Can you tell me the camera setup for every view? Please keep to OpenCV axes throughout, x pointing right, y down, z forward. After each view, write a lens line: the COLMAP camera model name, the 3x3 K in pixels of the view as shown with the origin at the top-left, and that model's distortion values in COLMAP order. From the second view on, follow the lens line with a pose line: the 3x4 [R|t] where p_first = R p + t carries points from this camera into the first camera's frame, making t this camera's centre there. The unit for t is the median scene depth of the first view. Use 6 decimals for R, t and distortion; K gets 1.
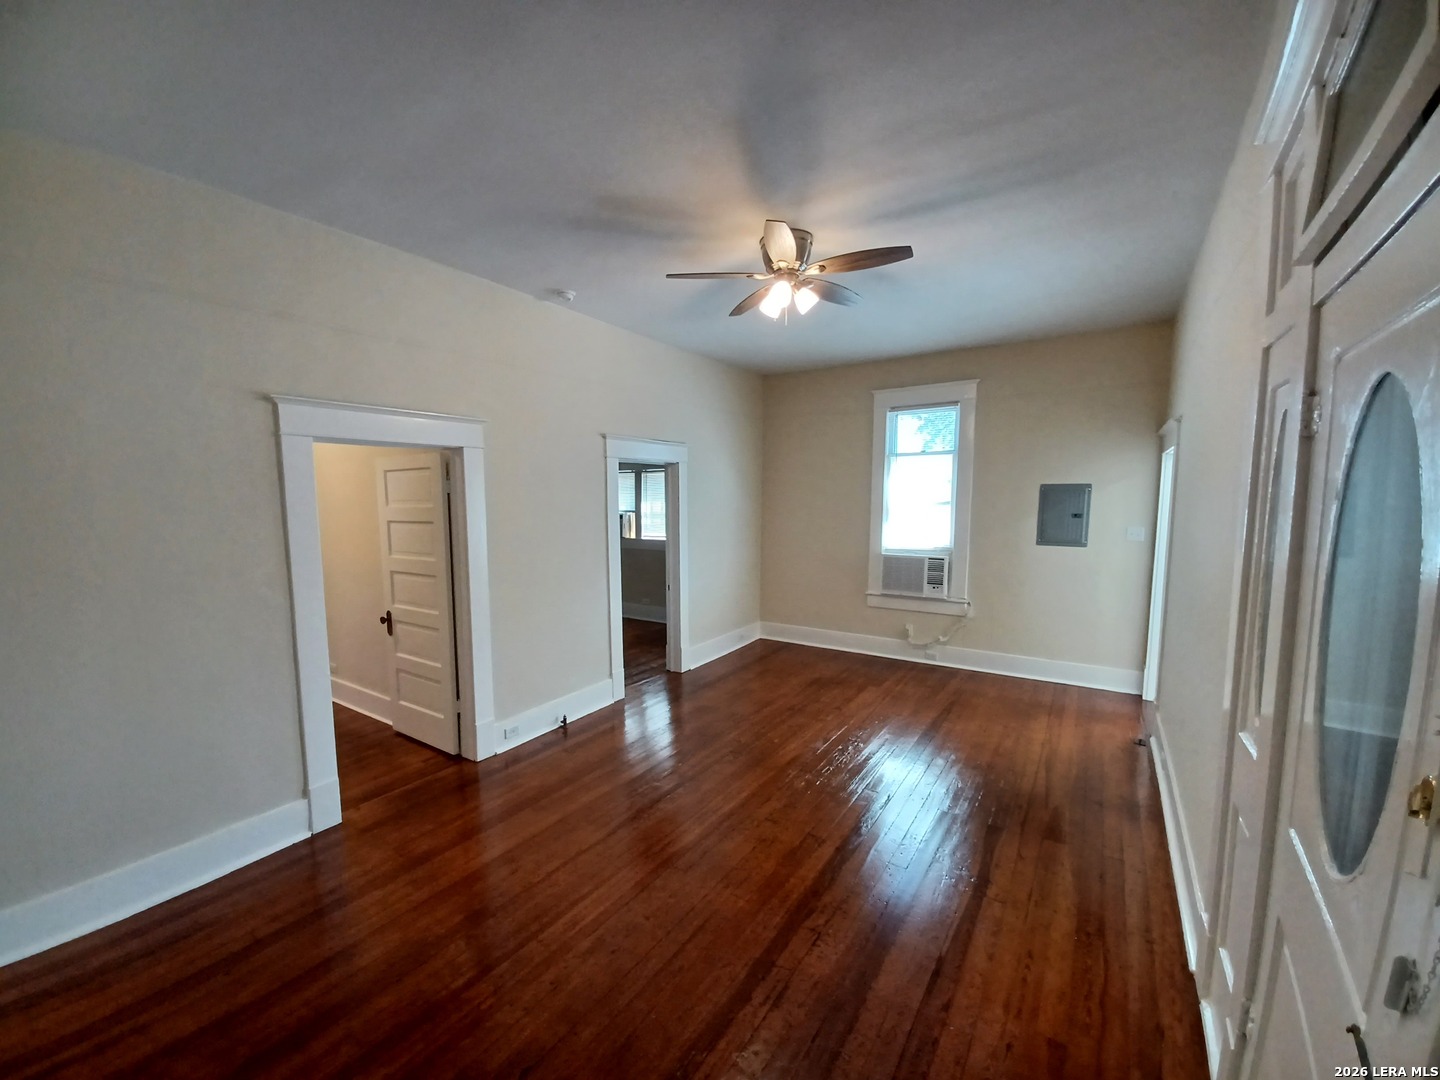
lens RADIAL K [[577.5, 0, 722.9], [0, 577.5, 550.9], [0, 0, 1]] dist [0.002790, -0.000033]
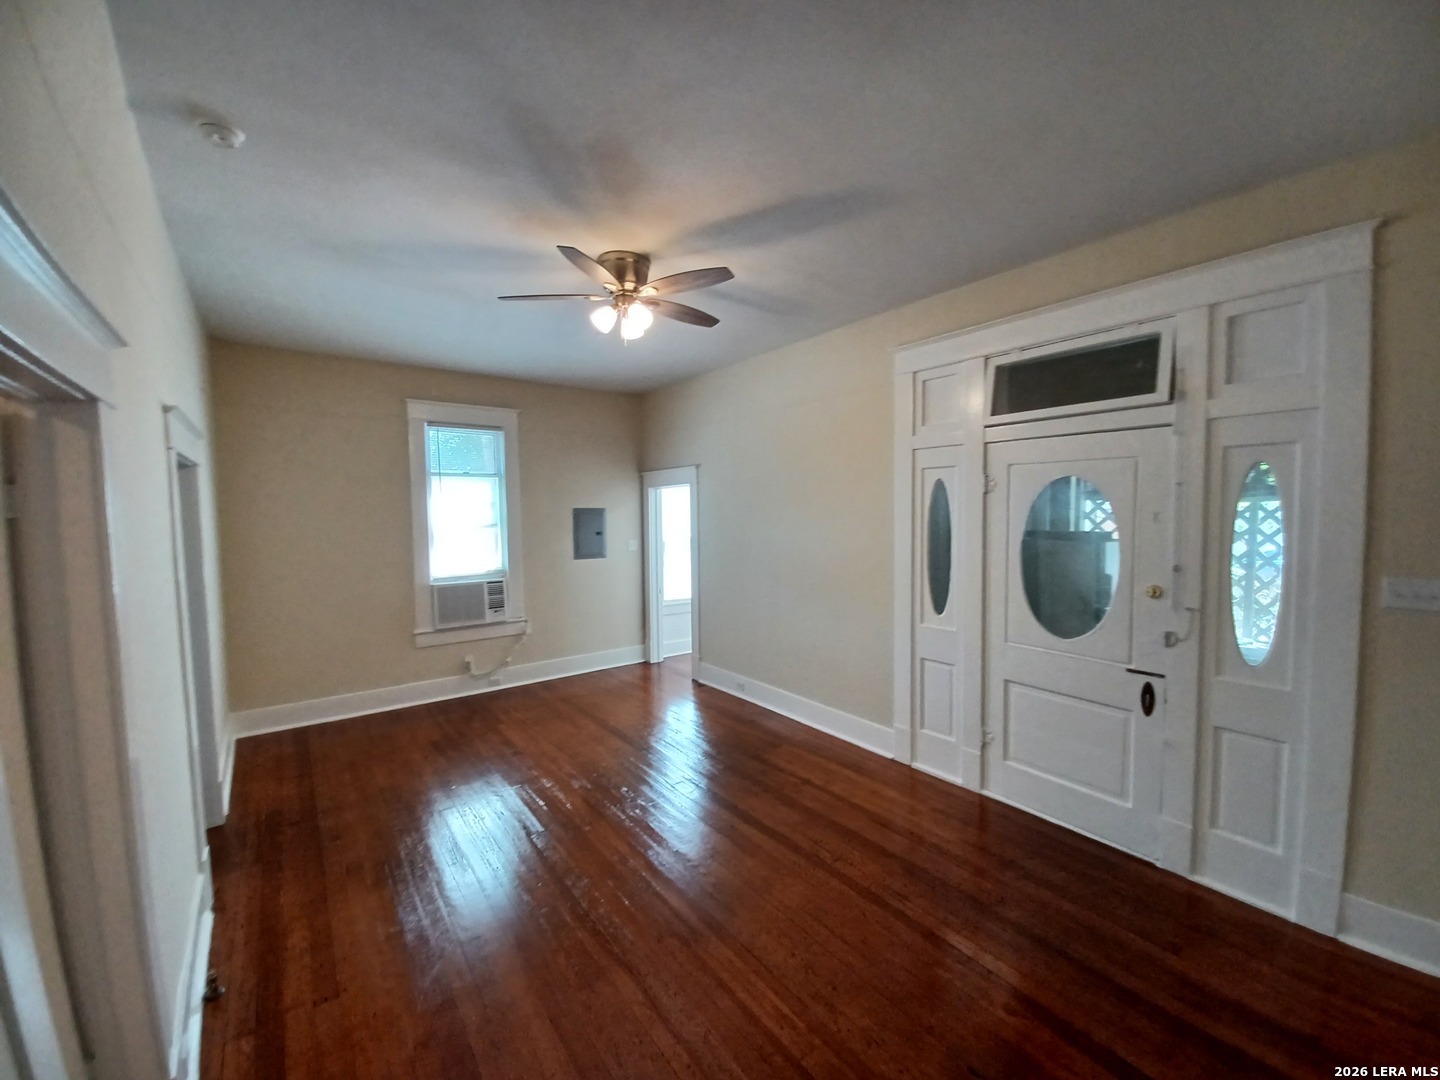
lens RADIAL K [[577.5, 0, 718.6], [0, 577.5, 545.2], [0, 0, 1]] dist [0.002790, -0.000033]
pose [[0.329751, -0.050993, 0.942690, -0.437015], [0.095906, 0.995184, 0.020285, -0.032981], [-0.939184, 0.083720, 0.333053, 0.307780]]
